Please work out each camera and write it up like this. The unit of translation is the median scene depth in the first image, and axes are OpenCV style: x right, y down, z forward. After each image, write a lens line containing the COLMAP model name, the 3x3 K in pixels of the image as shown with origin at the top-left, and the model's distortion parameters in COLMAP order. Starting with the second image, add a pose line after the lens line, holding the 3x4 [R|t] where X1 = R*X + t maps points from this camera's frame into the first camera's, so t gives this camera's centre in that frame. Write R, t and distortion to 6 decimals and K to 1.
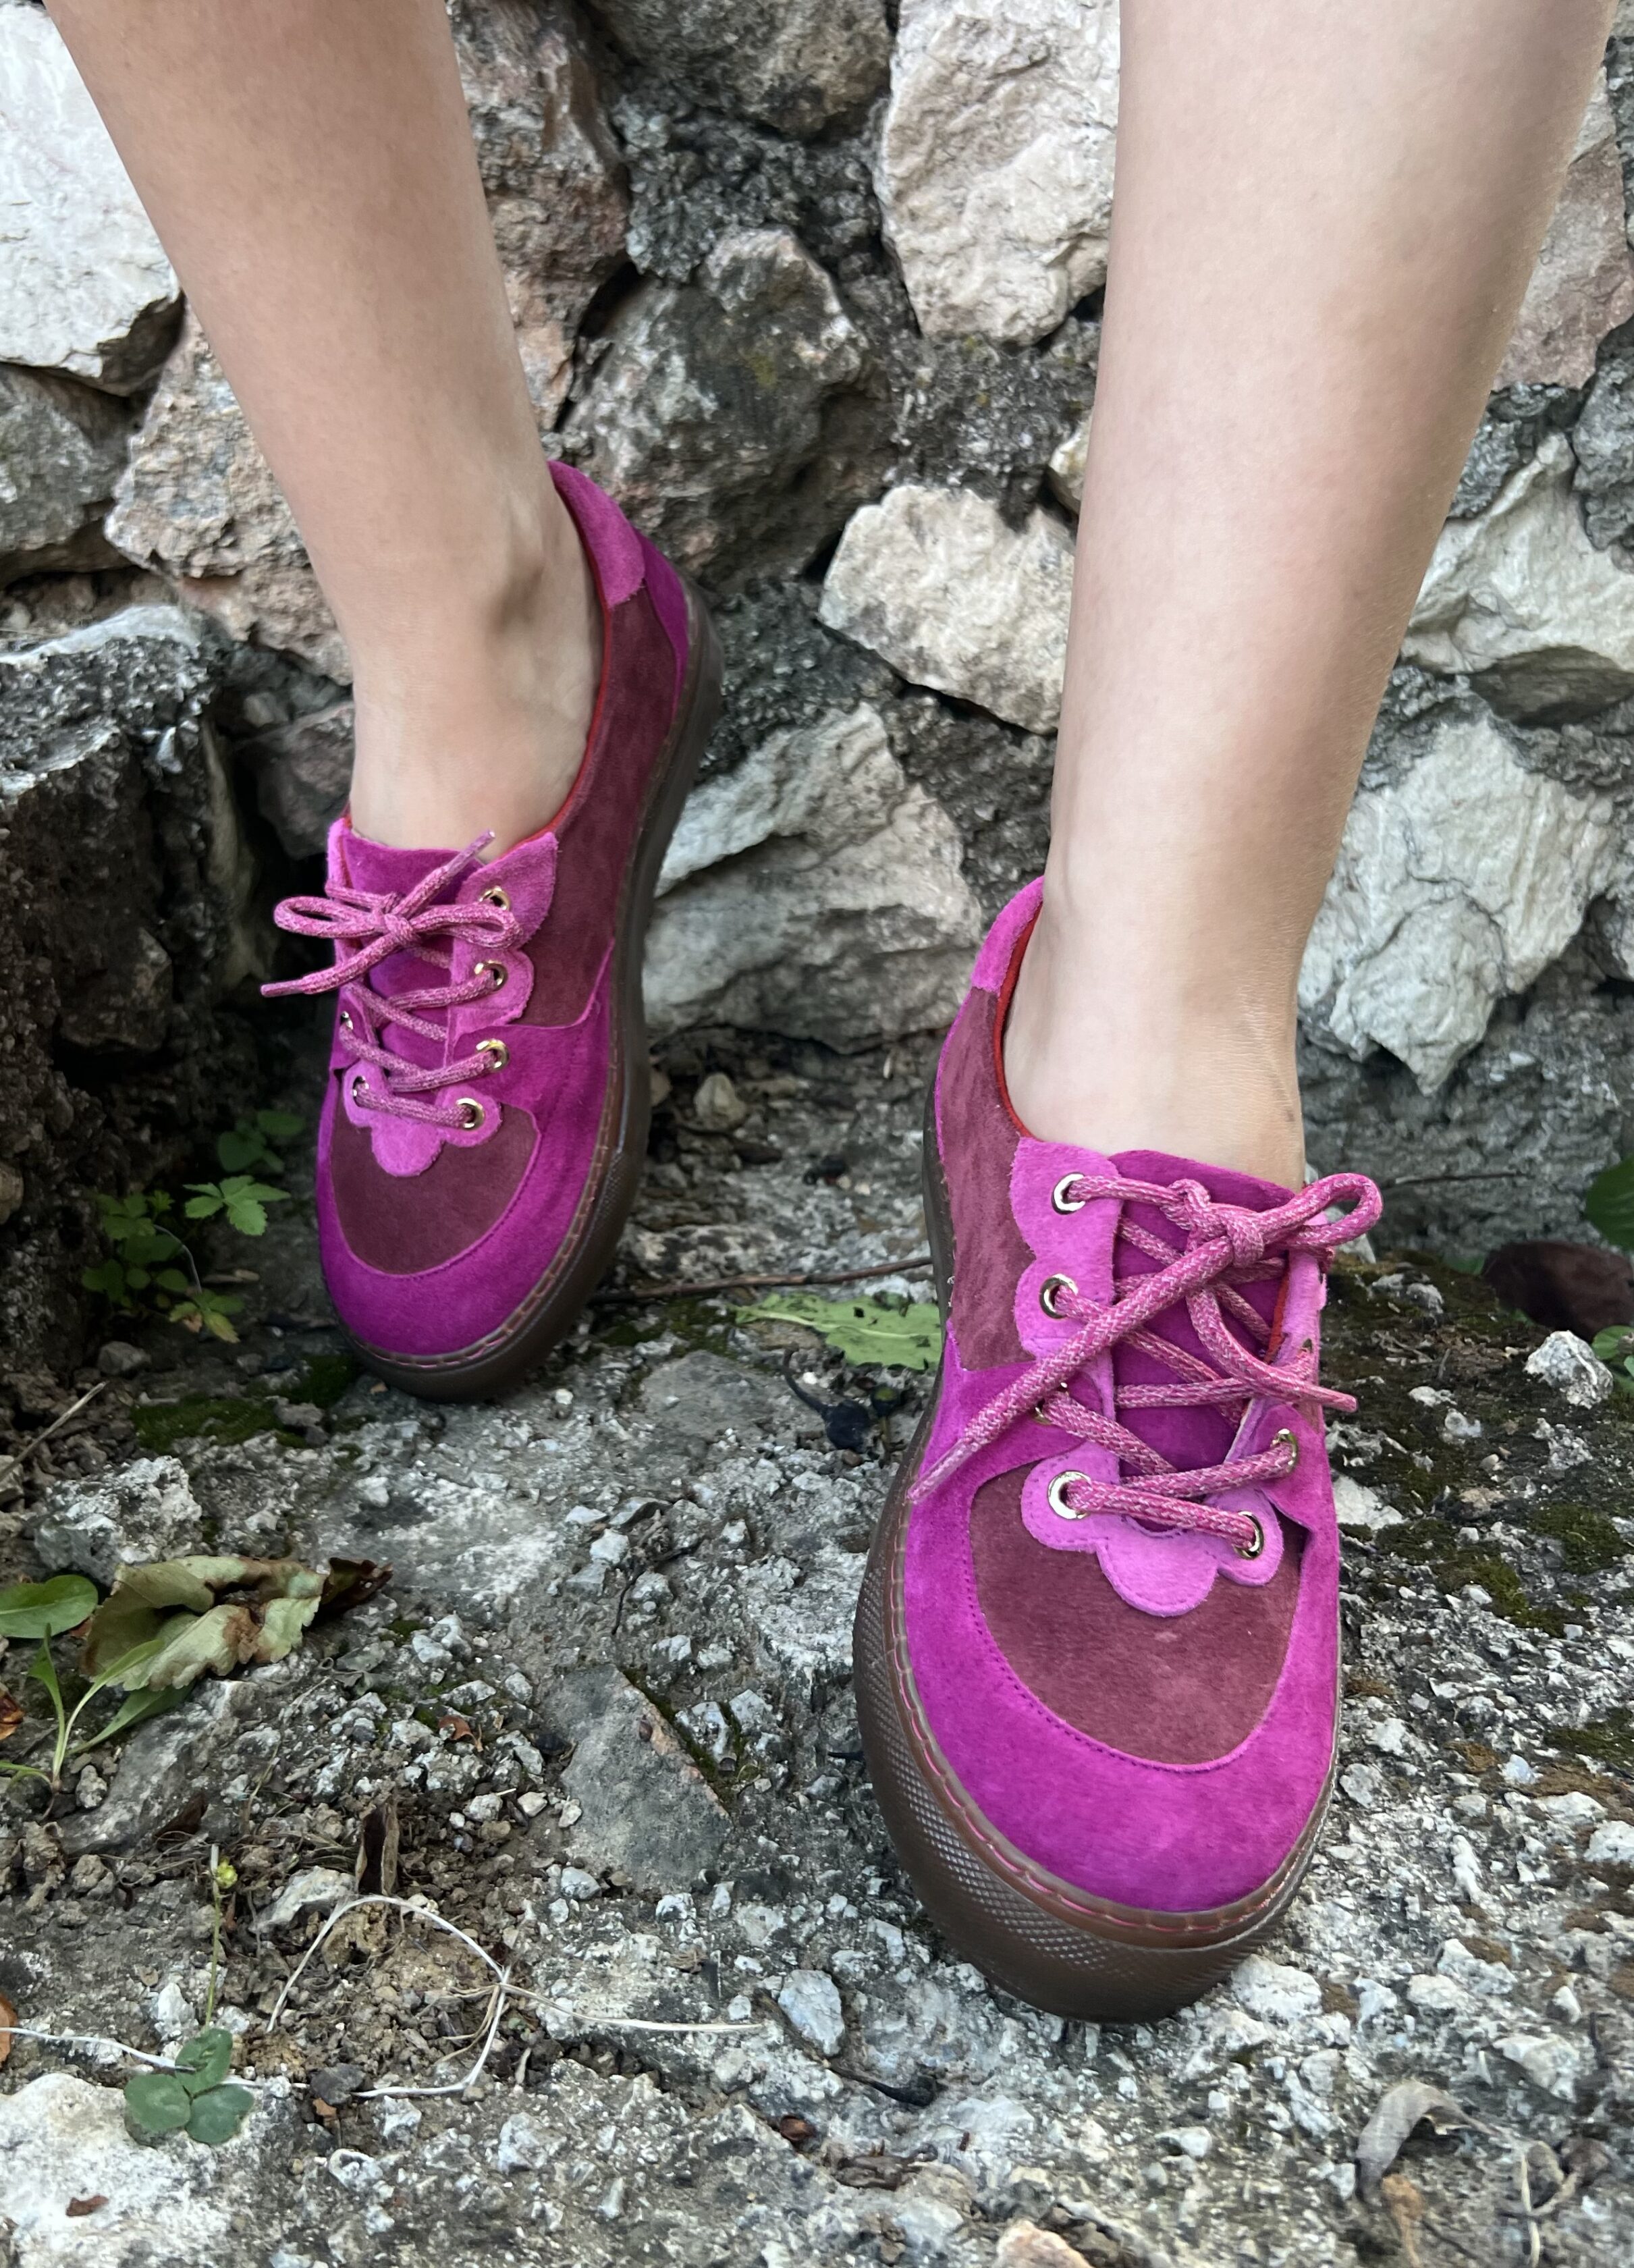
lens RADIAL K [[1912.1, 0, 807.1], [0, 1912.1, 1076.9], [0, 0, 1]] dist [0.007664, -0.024980]
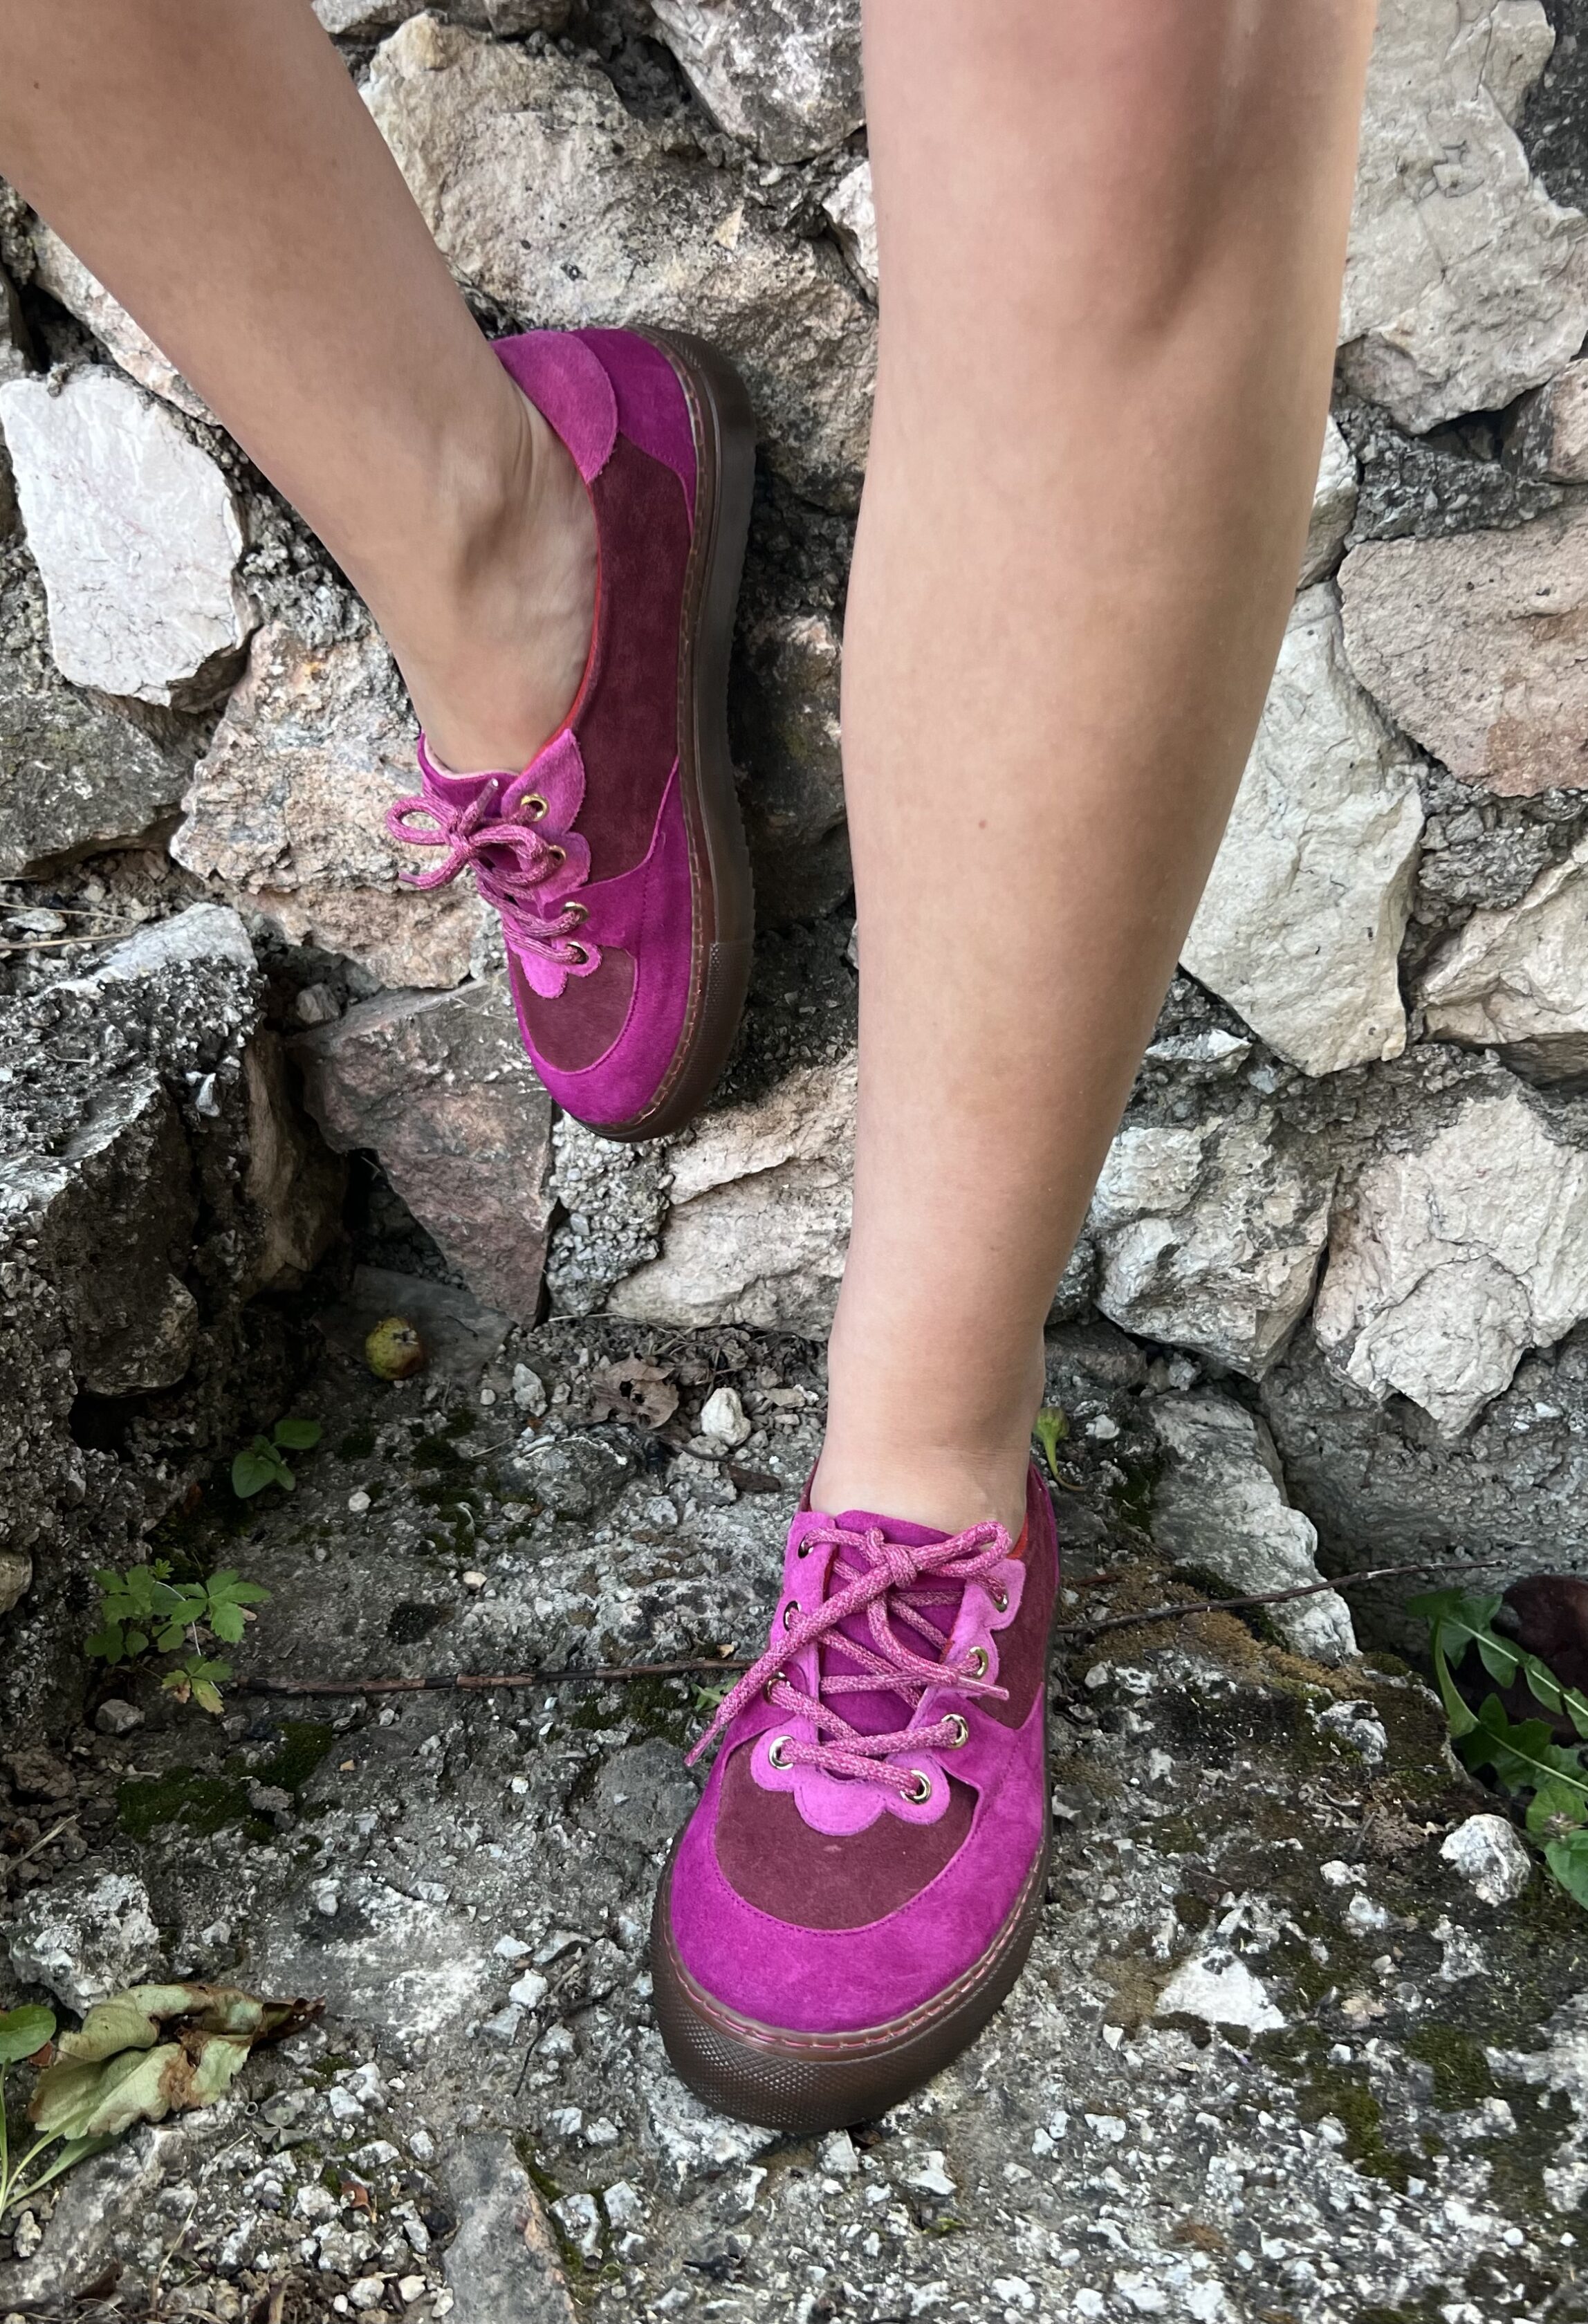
lens RADIAL K [[2001.7, 0, 776.7], [0, 2001.7, 1141.7], [0, 0, 1]] dist [0.027178, -0.036566]
pose [[0.994729, 0.059571, -0.083463, 0.104183], [-0.057961, 0.998086, 0.021580, -0.268106], [0.084588, -0.016628, 0.996277, -0.111191]]
